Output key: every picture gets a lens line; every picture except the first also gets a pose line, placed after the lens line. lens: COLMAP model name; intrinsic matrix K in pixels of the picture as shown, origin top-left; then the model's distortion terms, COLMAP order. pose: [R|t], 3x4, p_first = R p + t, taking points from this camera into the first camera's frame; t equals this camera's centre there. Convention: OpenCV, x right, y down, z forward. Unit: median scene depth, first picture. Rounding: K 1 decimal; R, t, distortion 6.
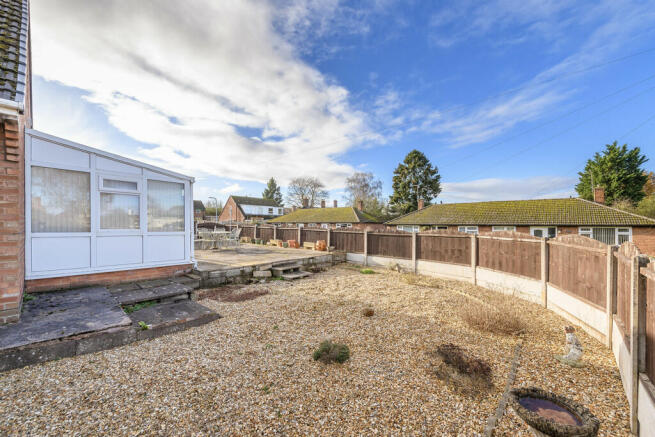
lens RADIAL K [[255.0, 0, 329.4], [0, 255.0, 225.2], [0, 0, 1]] dist [0.020883, 0.000050]
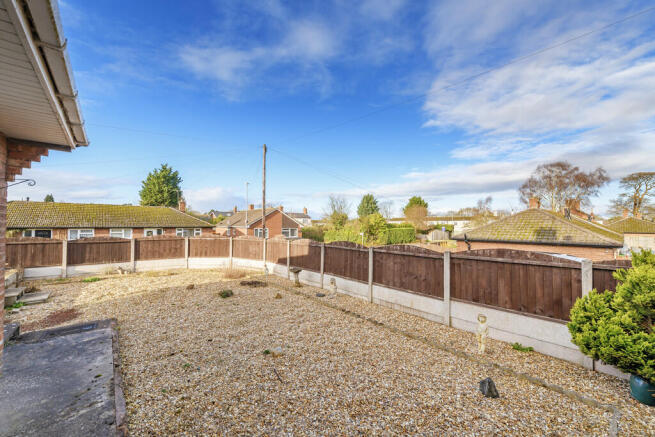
lens RADIAL K [[255.0, 0, 329.4], [0, 255.0, 225.2], [0, 0, 1]] dist [0.020883, 0.000050]
pose [[0.127986, -0.005816, 0.991759, -0.627779], [0.002338, 0.999982, 0.005563, -0.029249], [-0.991773, 0.001607, 0.127997, -0.035758]]
